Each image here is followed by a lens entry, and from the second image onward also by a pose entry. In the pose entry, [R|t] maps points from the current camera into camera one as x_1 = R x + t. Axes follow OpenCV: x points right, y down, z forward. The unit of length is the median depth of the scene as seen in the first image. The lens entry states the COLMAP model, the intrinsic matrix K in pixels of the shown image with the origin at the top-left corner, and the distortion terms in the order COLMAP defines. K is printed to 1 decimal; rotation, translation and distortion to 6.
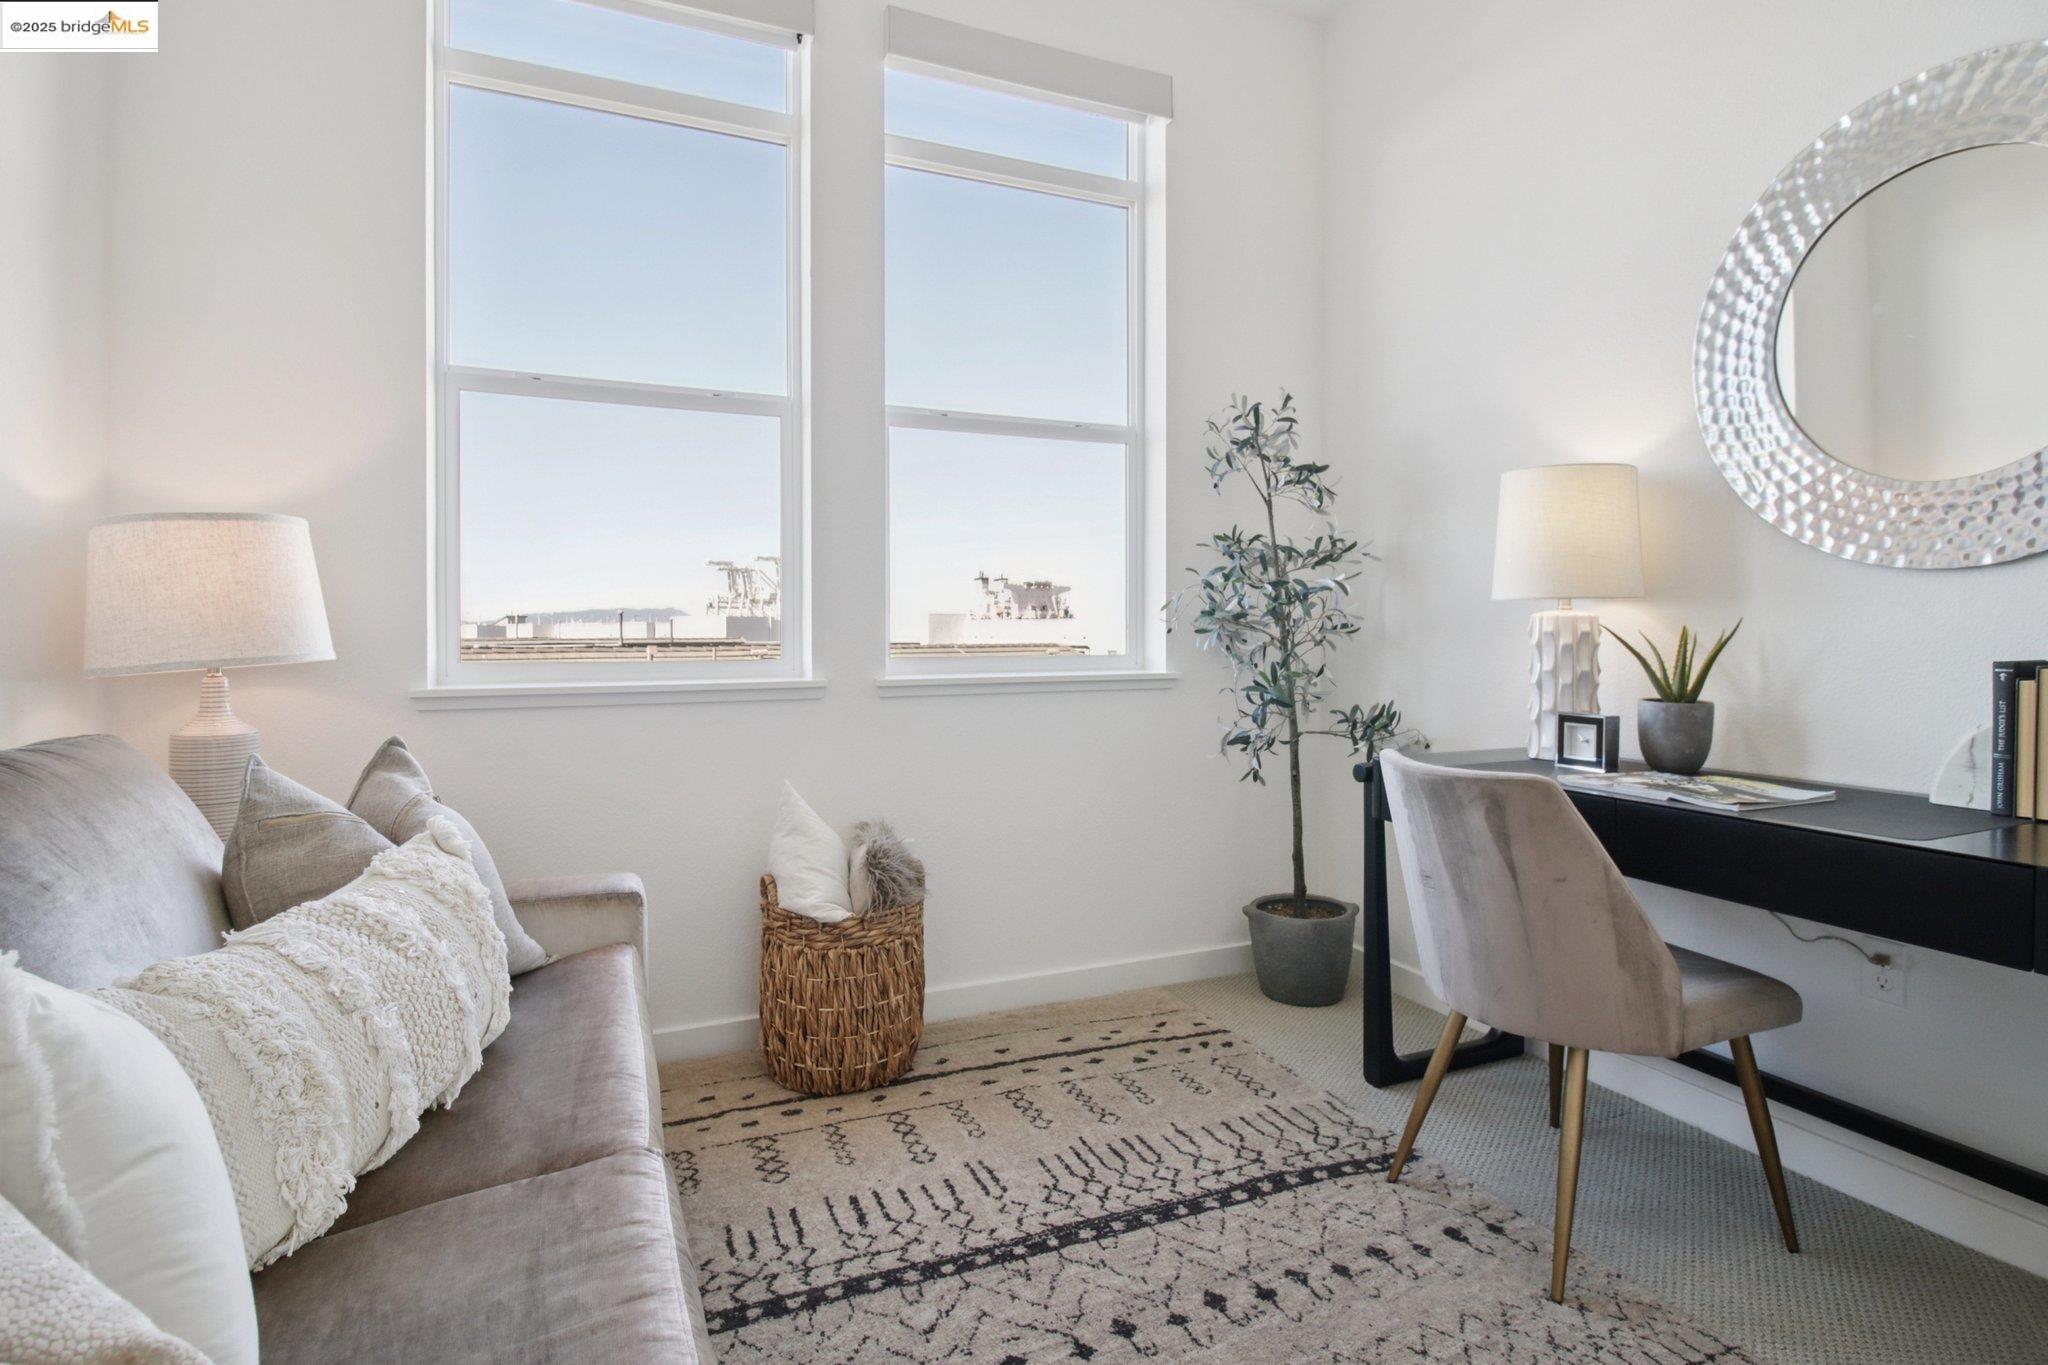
lens RADIAL K [[1023.4, 0, 1032.4], [0, 1023.4, 636.3], [0, 0, 1]] dist [0.002233, -0.011694]
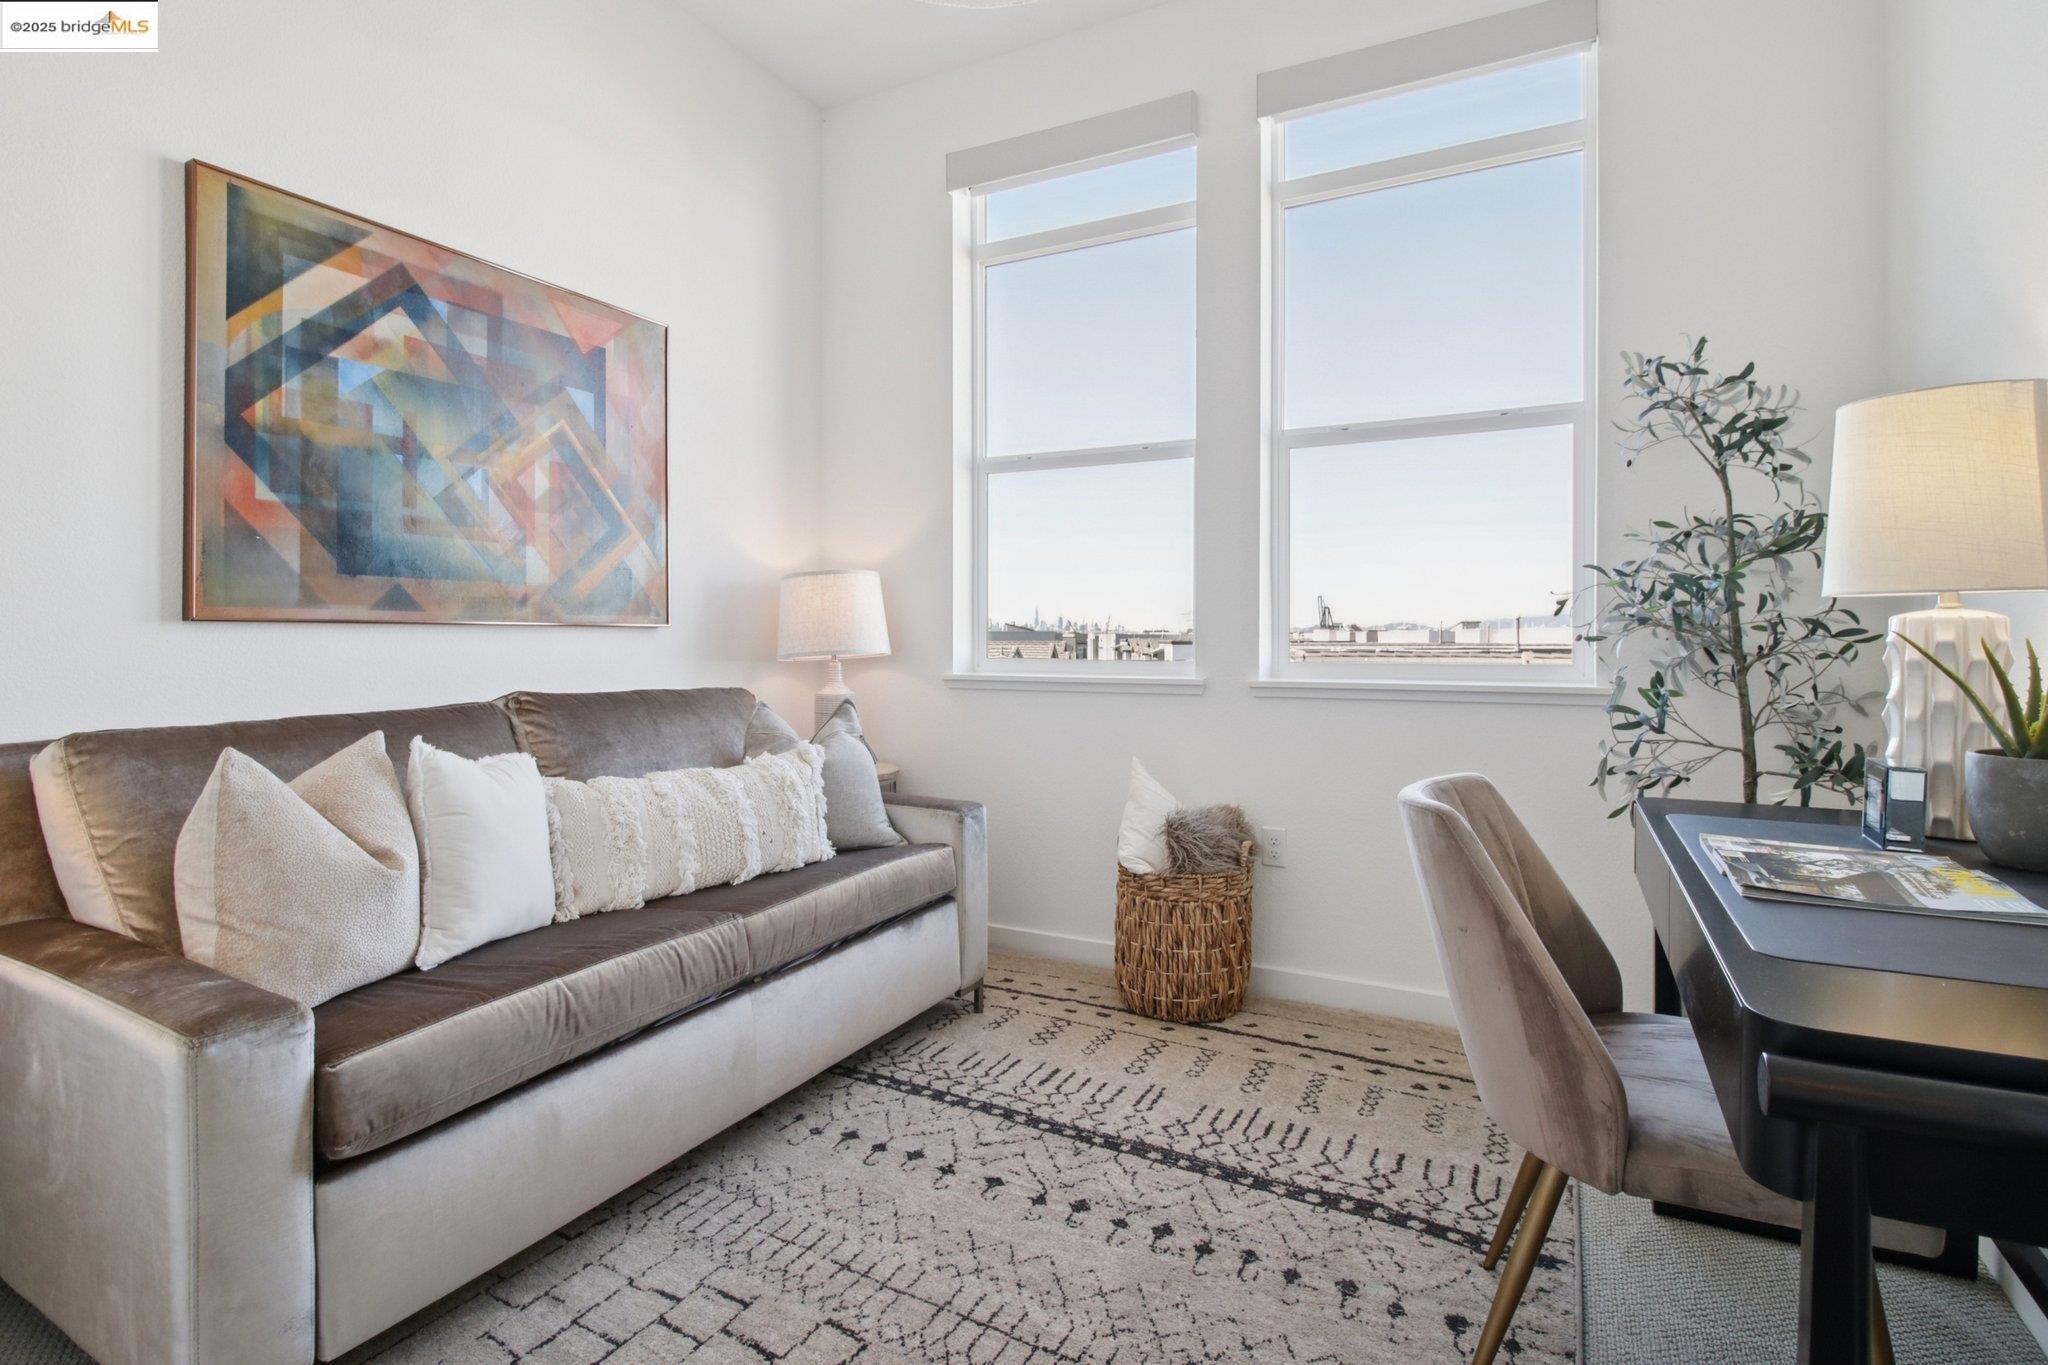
lens RADIAL K [[1041.6, 0, 1023.0], [0, 1041.6, 649.4], [0, 0, 1]] dist [-0.002071, -0.011268]
pose [[0.611696, 0.013012, -0.790986, 0.766780], [-0.006861, 0.999914, 0.011143, -0.003420], [0.791063, -0.001389, 0.611733, 0.136157]]
